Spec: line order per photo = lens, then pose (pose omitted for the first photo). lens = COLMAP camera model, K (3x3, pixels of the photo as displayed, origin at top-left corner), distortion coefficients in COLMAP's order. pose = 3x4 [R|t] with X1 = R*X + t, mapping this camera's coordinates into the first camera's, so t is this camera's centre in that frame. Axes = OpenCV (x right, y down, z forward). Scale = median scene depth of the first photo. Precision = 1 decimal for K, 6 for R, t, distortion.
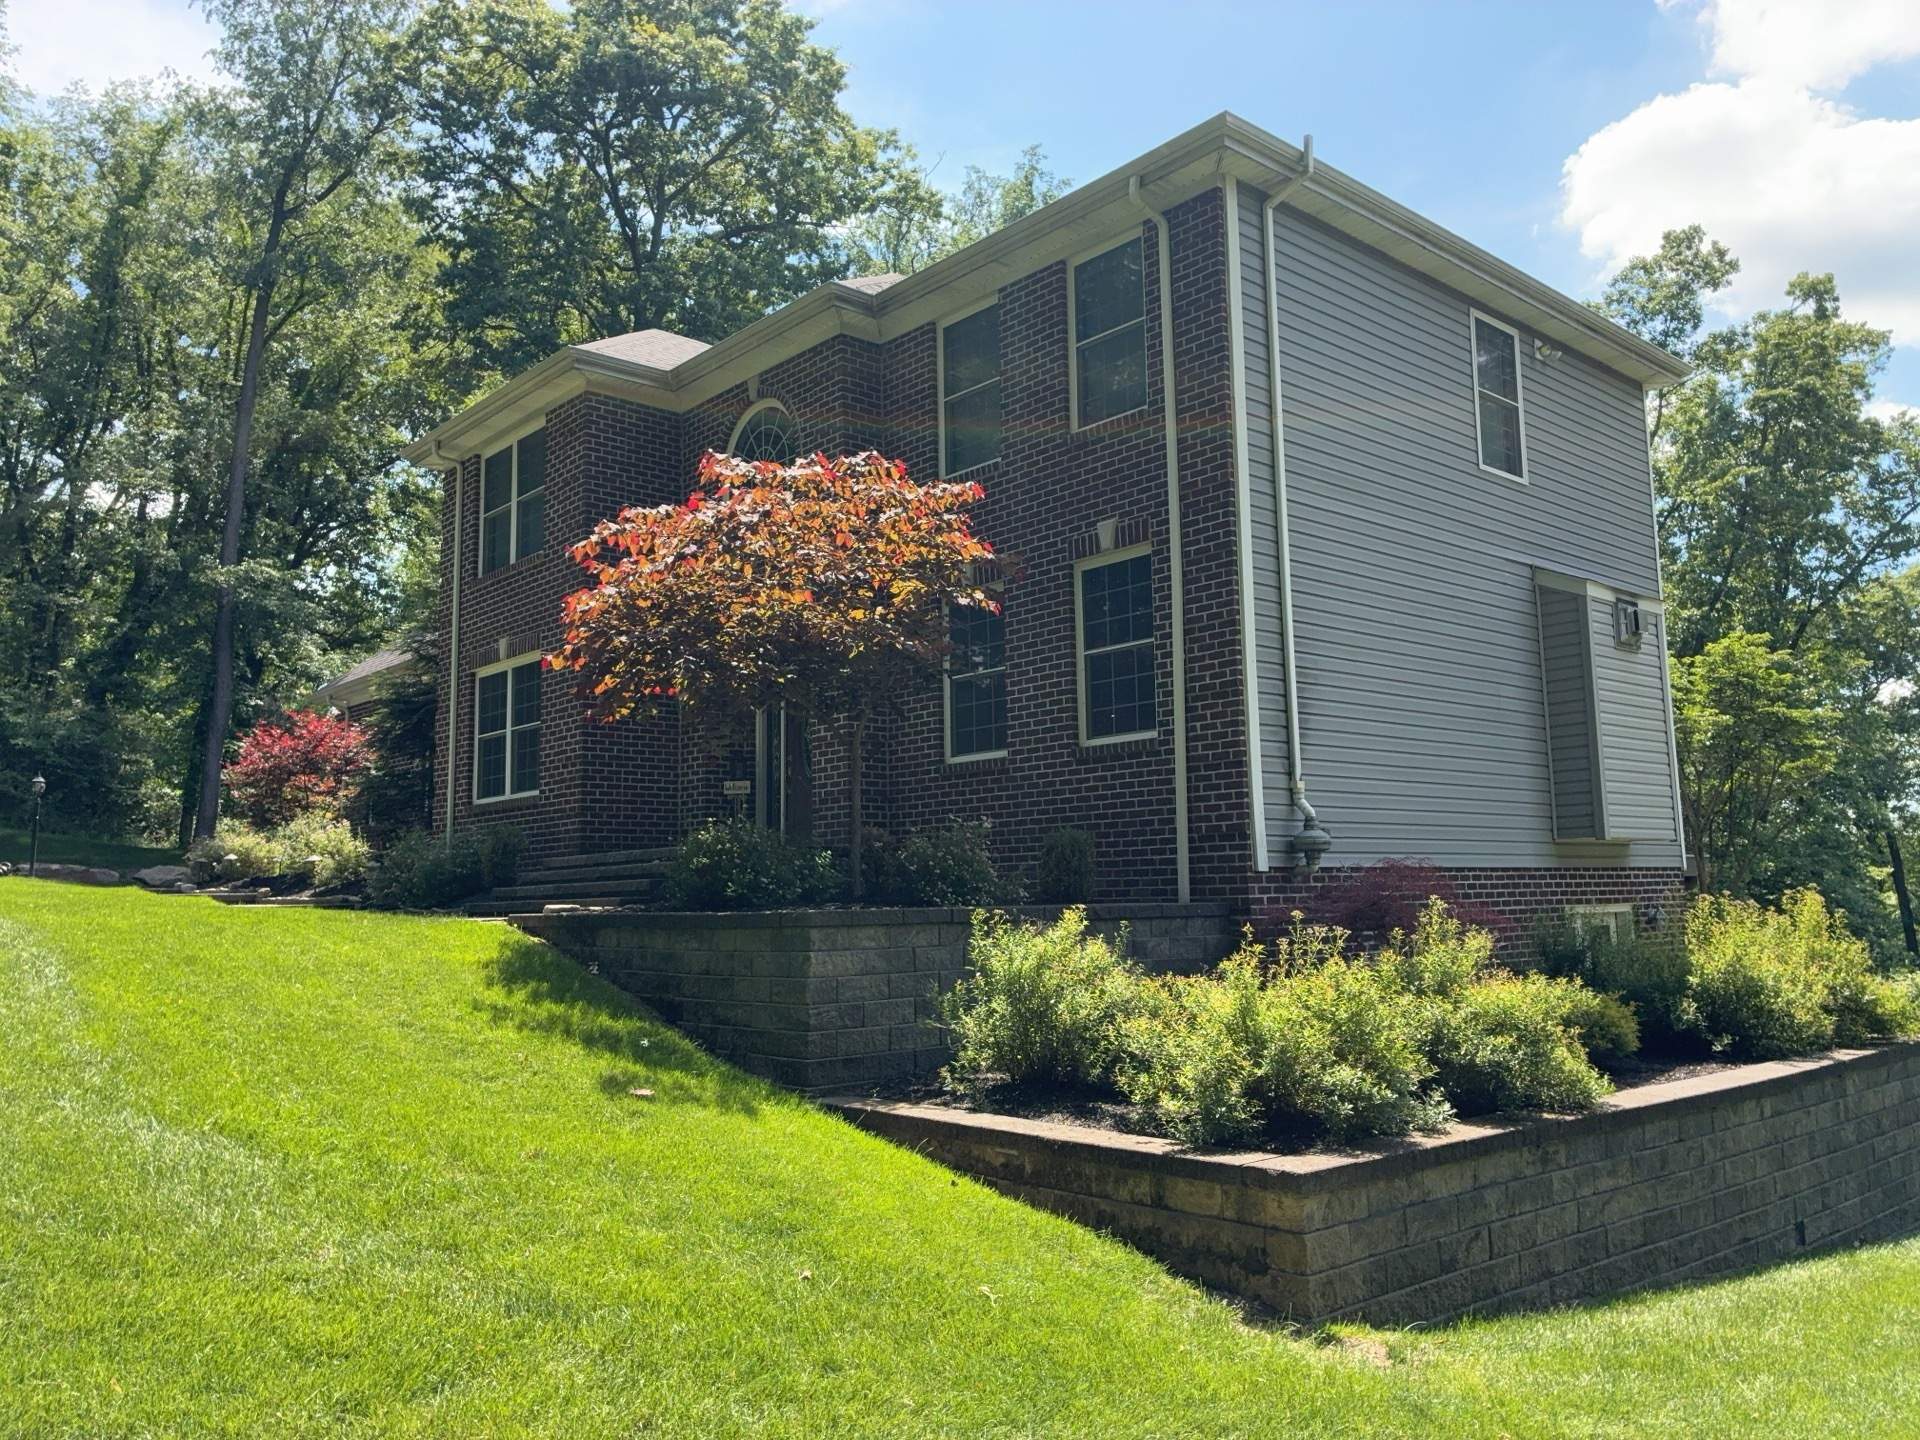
lens RADIAL K [[1461.5, 0, 956.0], [0, 1461.5, 716.3], [0, 0, 1]] dist [0.061253, -0.078645]
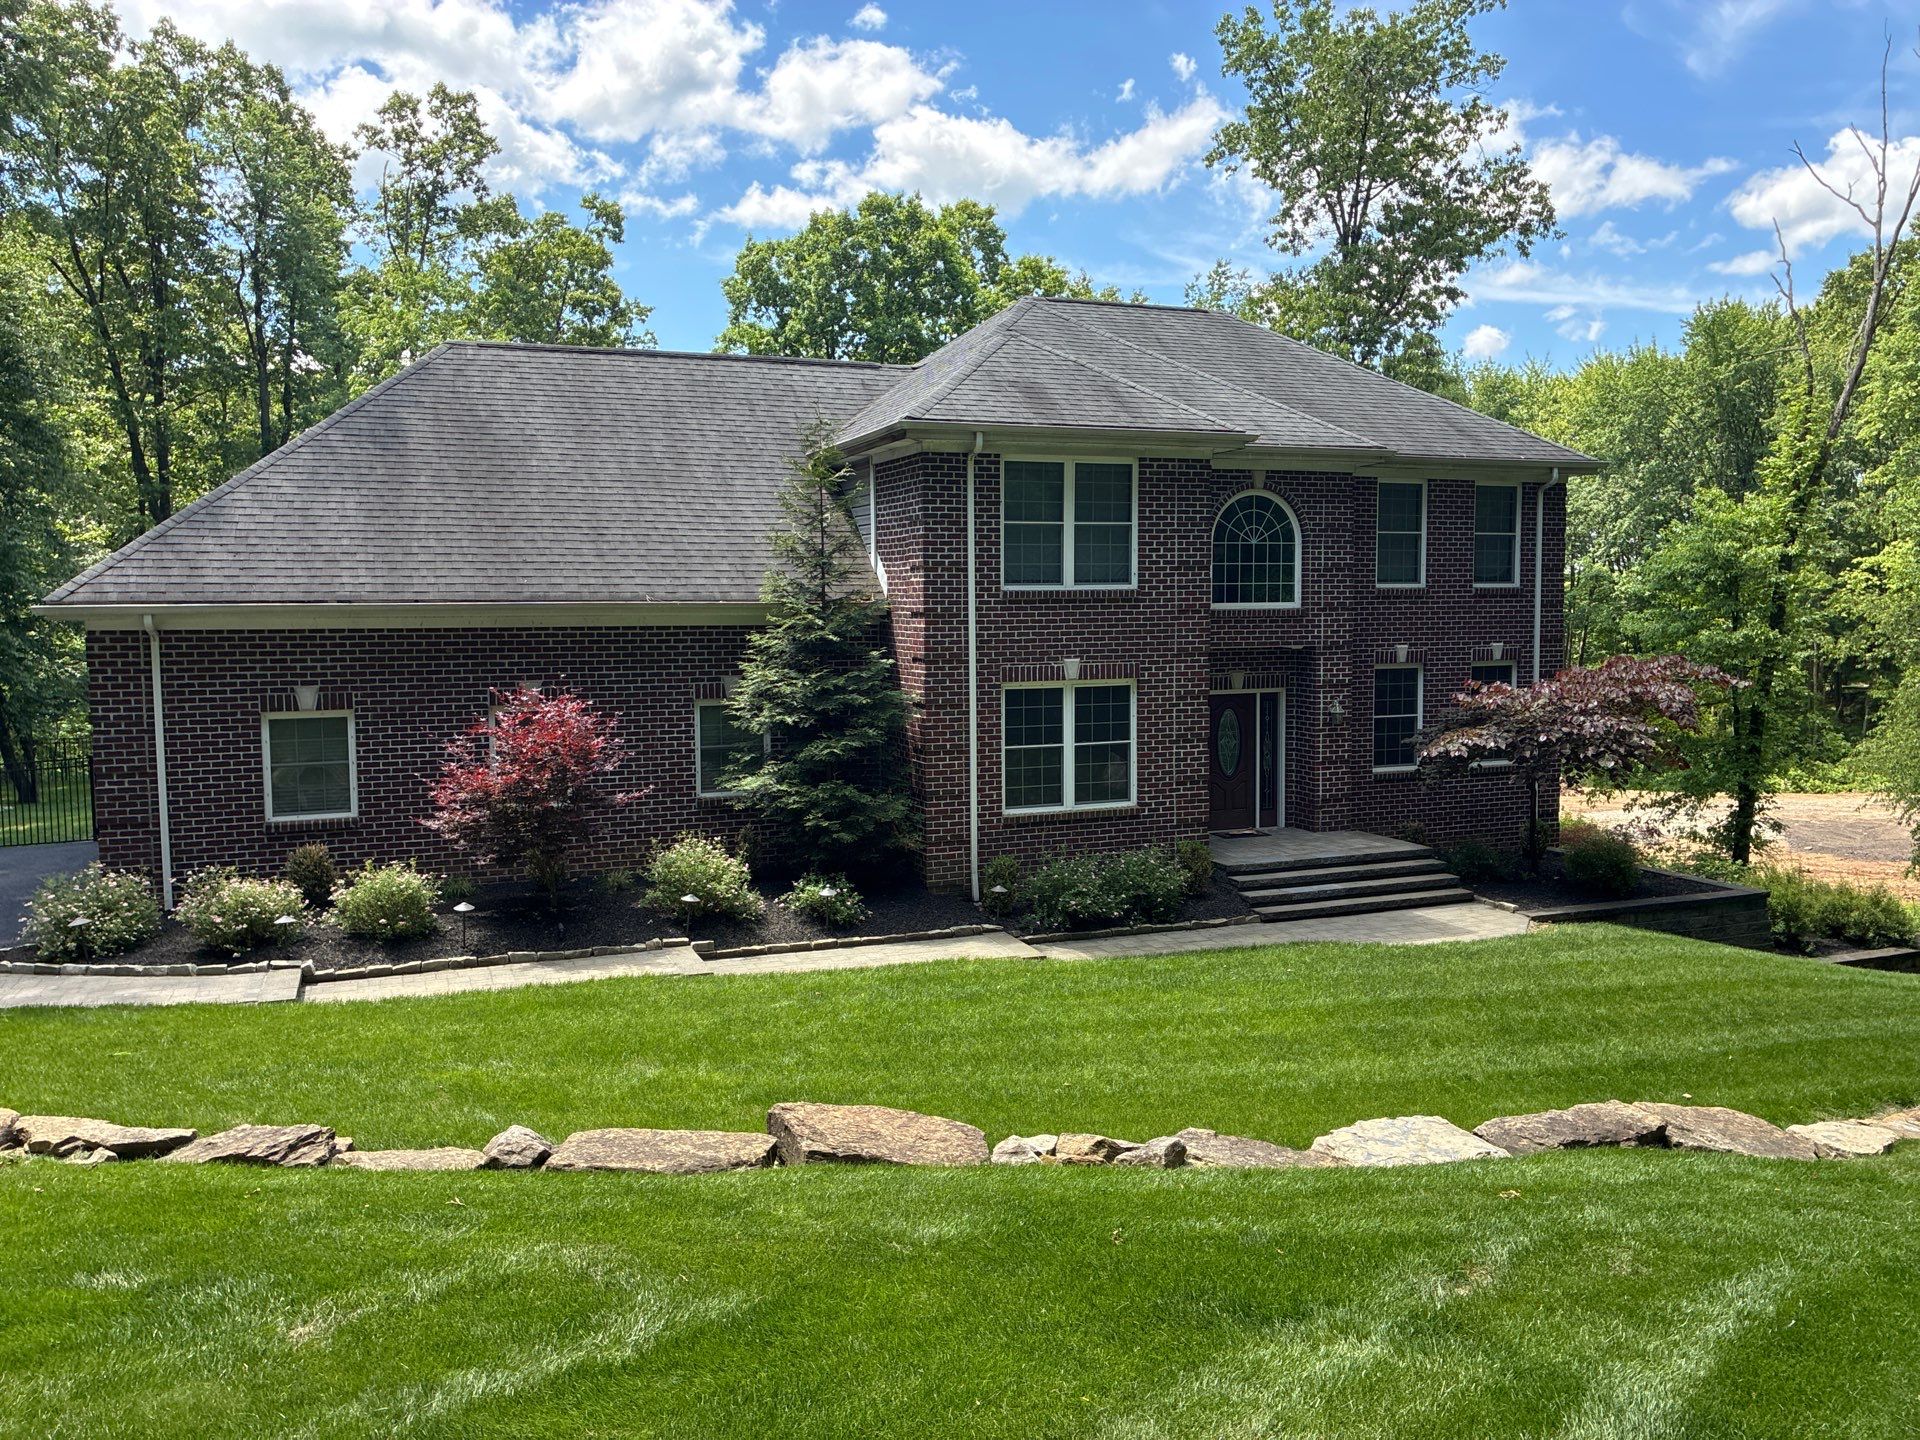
lens RADIAL K [[1461.5, 0, 956.0], [0, 1461.5, 716.3], [0, 0, 1]] dist [0.061253, -0.078645]
pose [[0.336373, -0.058976, 0.939880, -1.652069], [-0.116901, 0.987703, 0.103814, -0.139221], [-0.934445, -0.144794, 0.325342, 0.917986]]
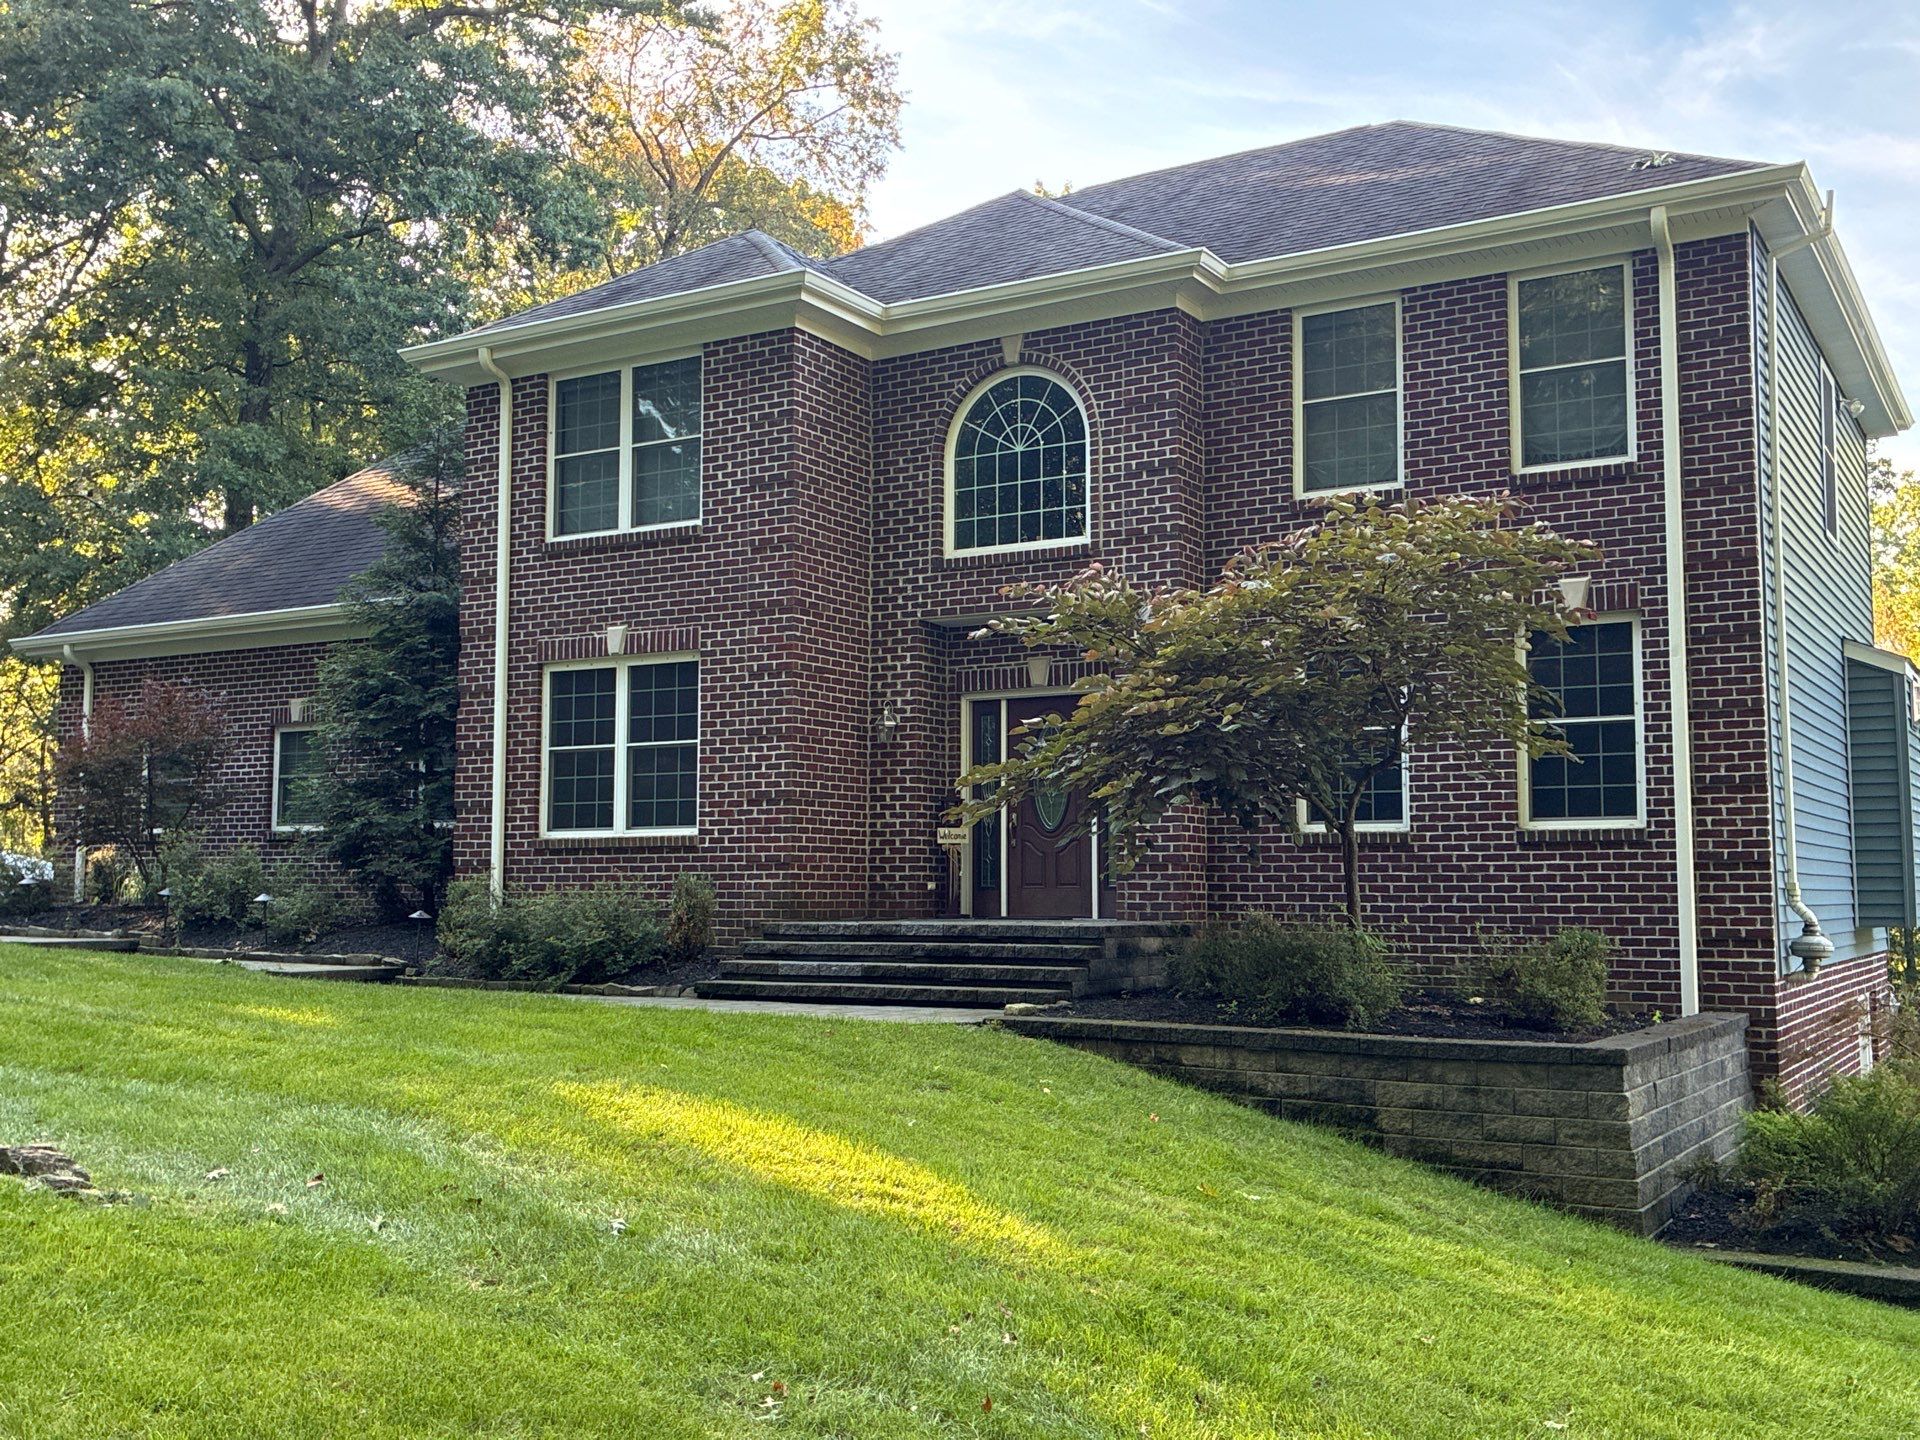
lens RADIAL K [[1880.0, 0, 972.8], [0, 1880.0, 718.0], [0, 0, 1]] dist [0.187279, -0.655355]
pose [[0.952563, 0.049847, 0.300232, -0.533001], [-0.058980, 0.998029, 0.021430, -0.046822], [-0.298572, -0.038121, 0.953626, -0.003584]]
